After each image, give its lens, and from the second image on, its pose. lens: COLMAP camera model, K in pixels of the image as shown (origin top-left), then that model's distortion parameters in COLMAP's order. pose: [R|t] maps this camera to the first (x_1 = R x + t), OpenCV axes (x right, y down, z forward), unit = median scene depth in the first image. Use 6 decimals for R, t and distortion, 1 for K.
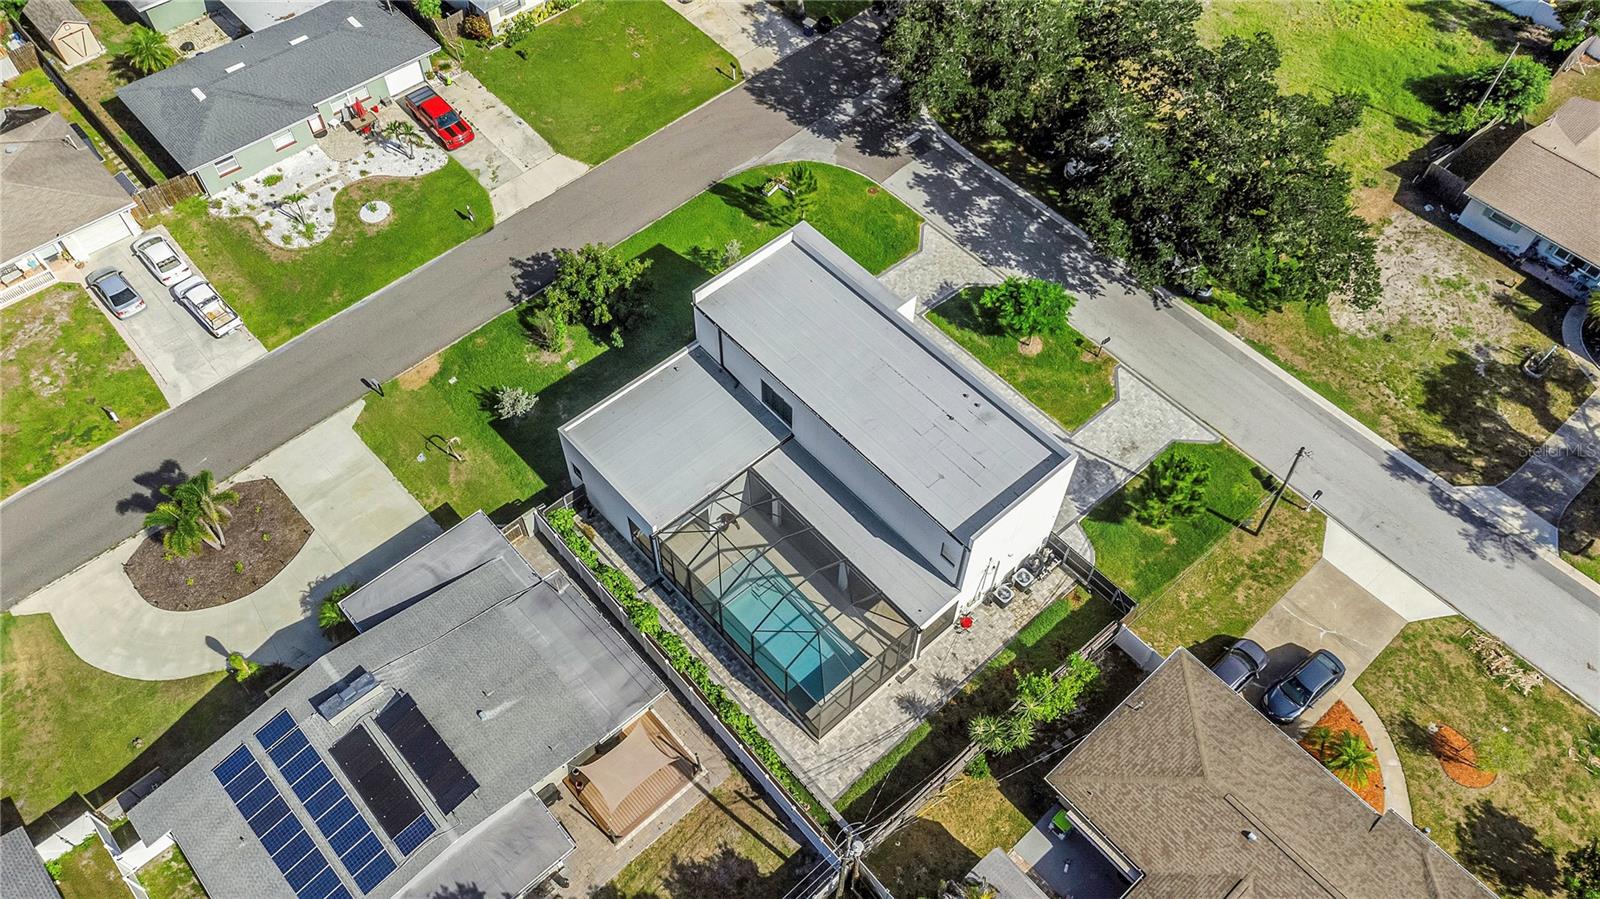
lens RADIAL K [[1203.9, 0, 795.2], [0, 1203.9, 441.1], [0, 0, 1]] dist [0.017154, 0.054322]
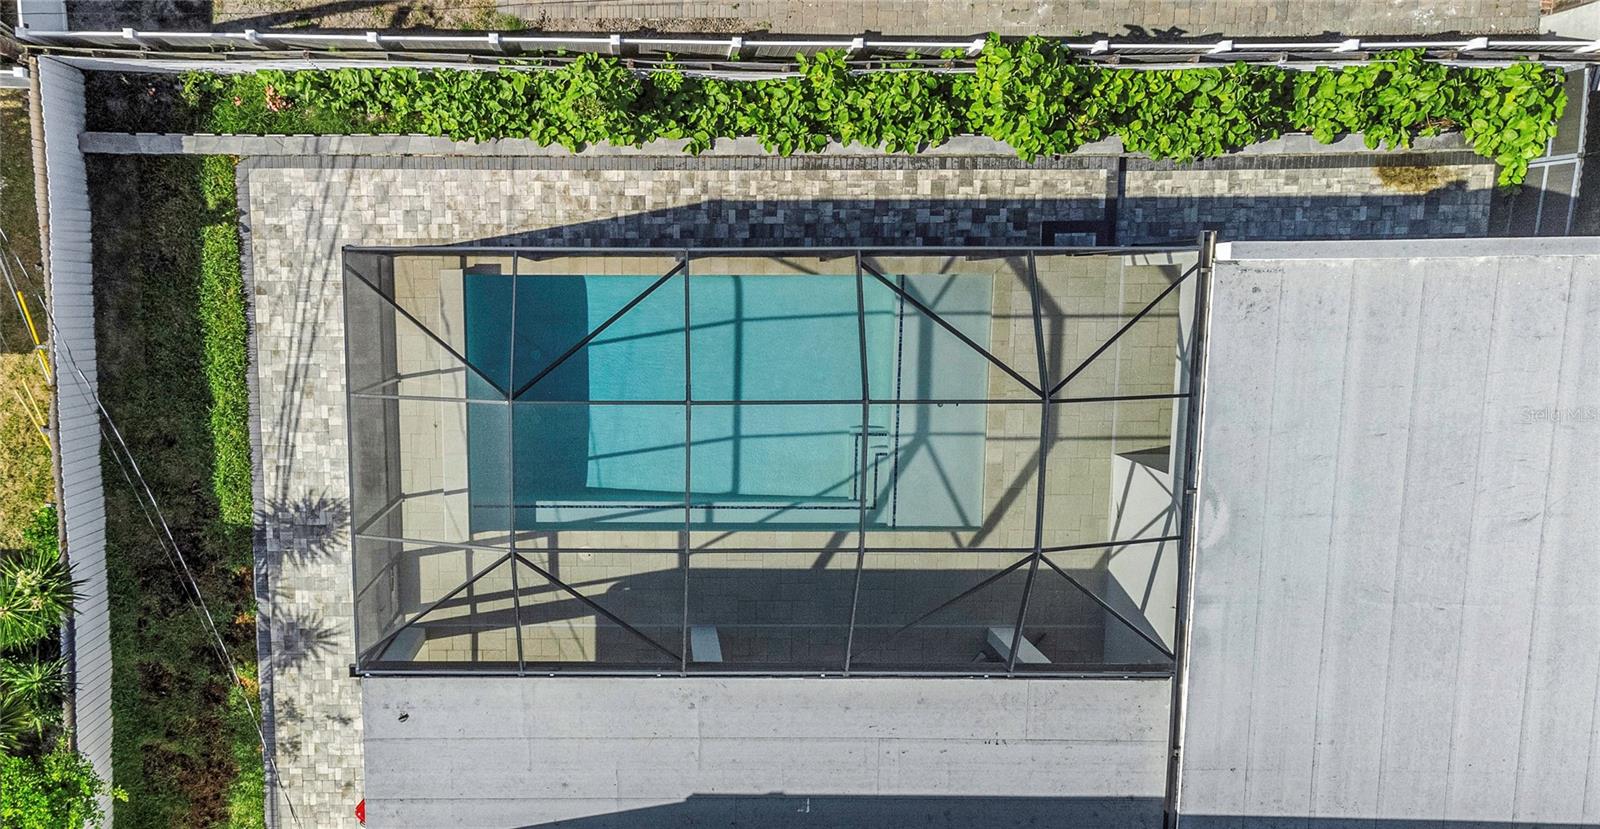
lens RADIAL K [[1469.2, 0, 636.0], [0, 1469.2, 535.2], [0, 0, 1]] dist [0.034368, 0.033397]
pose [[-0.665724, 0.736137, 0.122120, -0.018137], [-0.606431, -0.629097, 0.486291, -0.049848], [0.434802, 0.249678, 0.865221, 0.621503]]
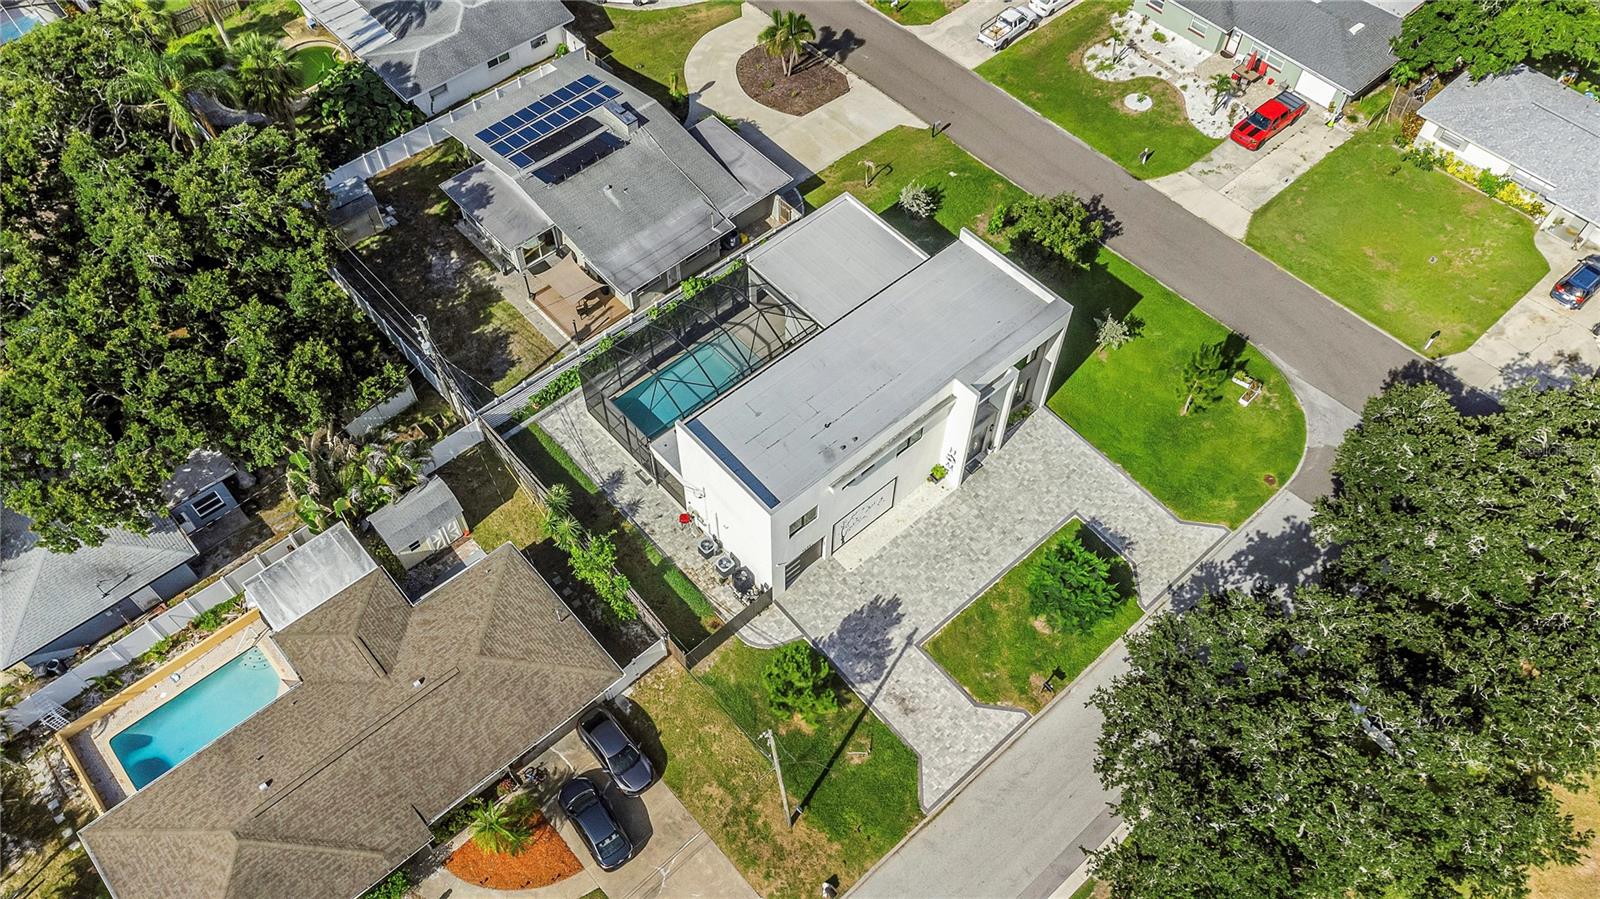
lens RADIAL K [[1203.9, 0, 795.8], [0, 1203.9, 436.5], [0, 0, 1]] dist [0.017154, 0.054322]
pose [[-0.002280, 0.809475, -0.587150, 0.682535], [-0.817573, 0.336585, 0.467209, -0.435476], [0.575820, 0.481103, 0.661038, 0.305417]]
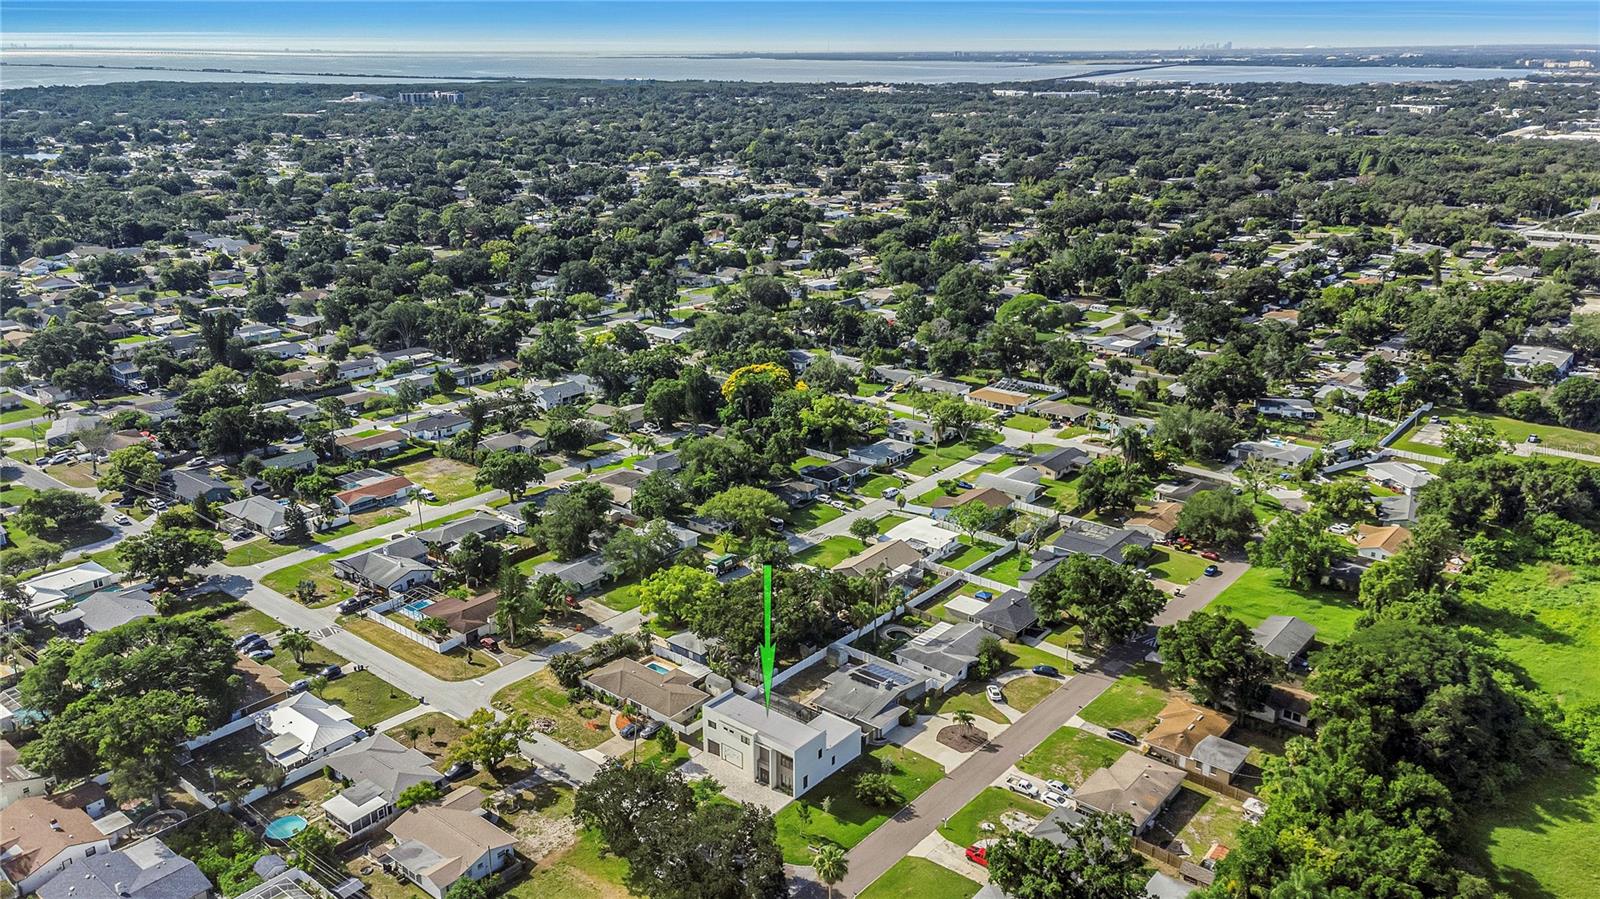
lens RADIAL K [[1203.9, 0, 812.2], [0, 1203.9, 445.4], [0, 0, 1]] dist [0.017154, 0.054322]
pose [[-0.986829, 0.039428, -0.156888, 0.393932], [-0.138082, 0.299930, 0.943915, -3.180295], [0.084272, 0.953146, -0.290535, 1.194236]]
